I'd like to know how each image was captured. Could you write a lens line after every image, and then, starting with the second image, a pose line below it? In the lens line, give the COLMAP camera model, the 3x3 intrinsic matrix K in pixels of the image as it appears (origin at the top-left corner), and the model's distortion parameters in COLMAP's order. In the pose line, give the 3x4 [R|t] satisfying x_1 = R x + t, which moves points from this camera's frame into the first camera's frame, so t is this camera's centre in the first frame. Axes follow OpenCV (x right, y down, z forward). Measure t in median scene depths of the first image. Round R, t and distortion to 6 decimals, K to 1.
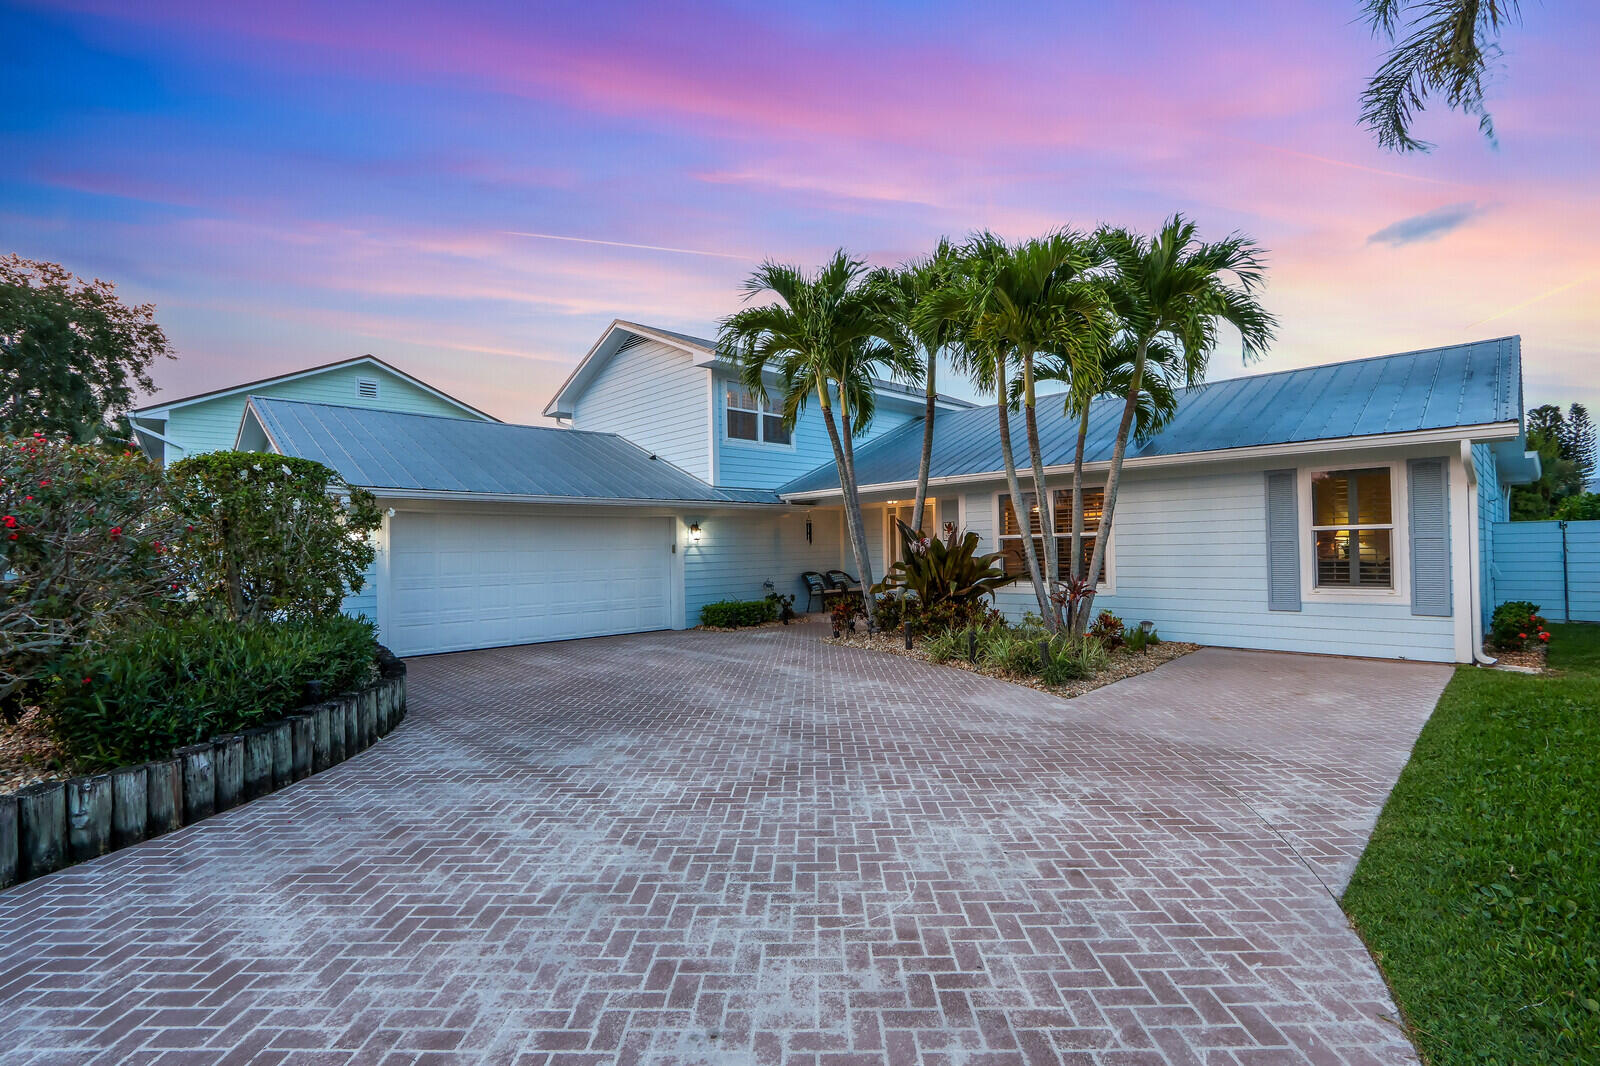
lens RADIAL K [[728.7, 0, 800.0], [0, 728.7, 533.0], [0, 0, 1]] dist [-0.002052, -0.000147]
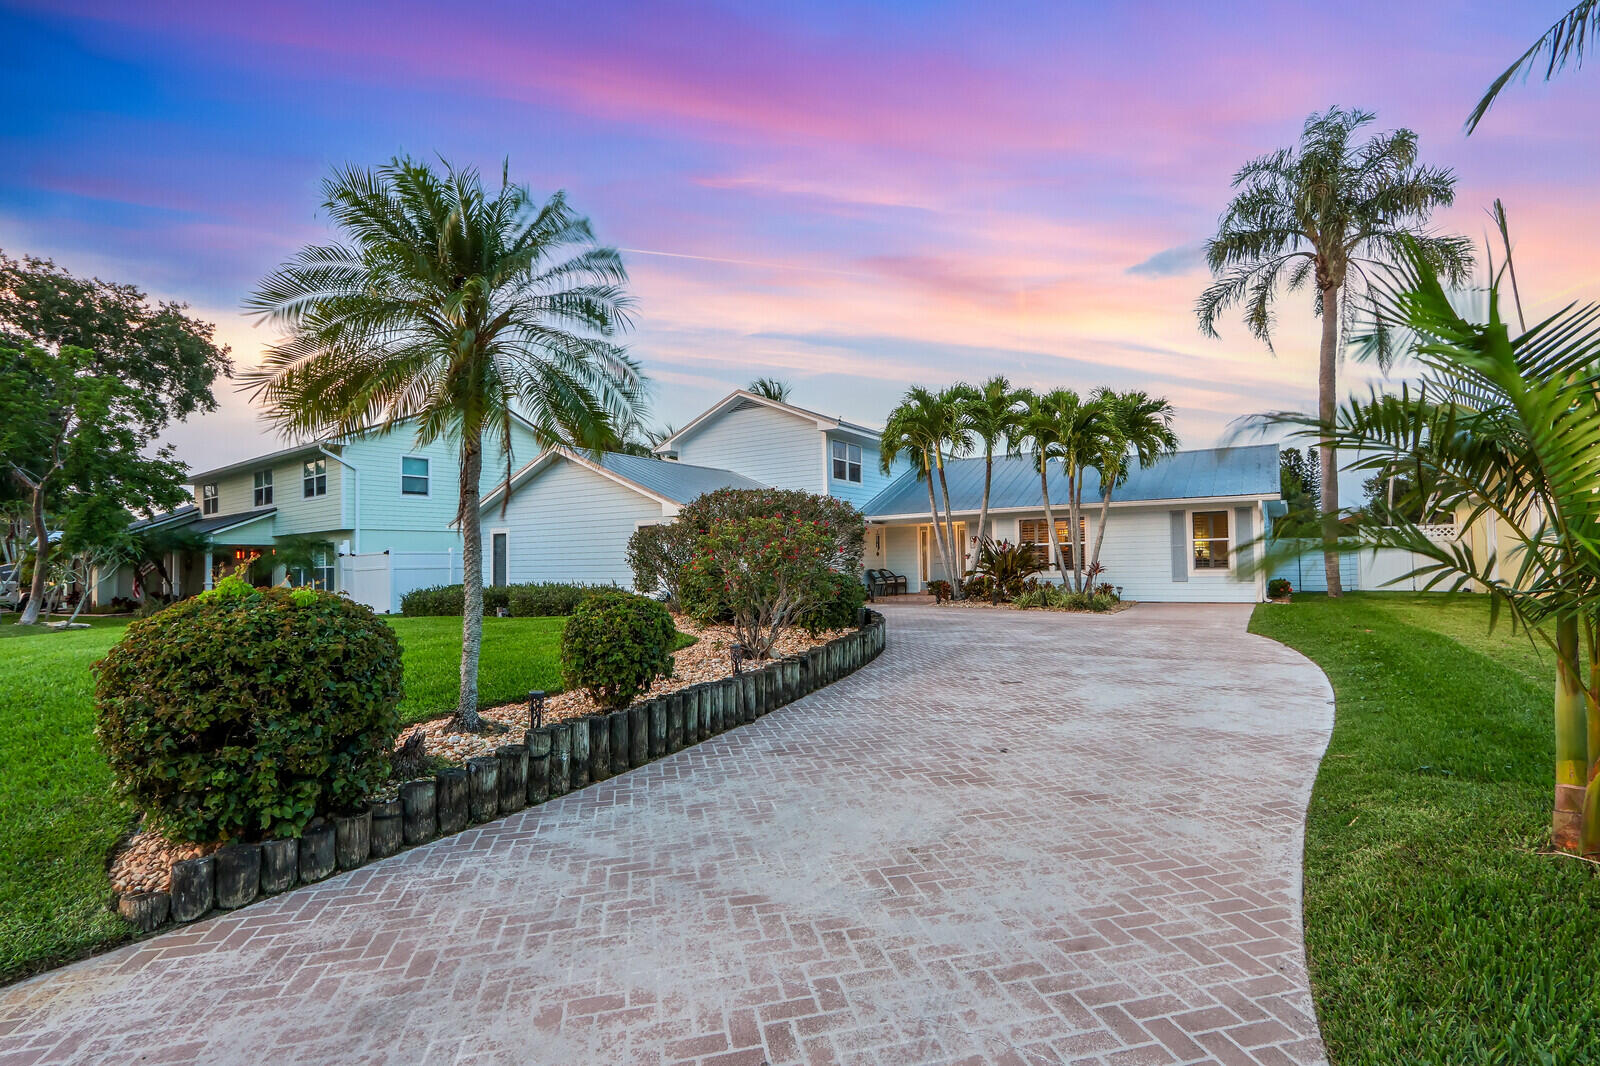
lens RADIAL K [[728.7, 0, 800.0], [0, 728.7, 533.0], [0, 0, 1]] dist [-0.002052, -0.000147]
pose [[0.979075, 0.014642, 0.202974, -0.721228], [-0.009461, 0.999605, -0.026473, 0.034783], [-0.203281, 0.023999, 0.978826, -0.703948]]
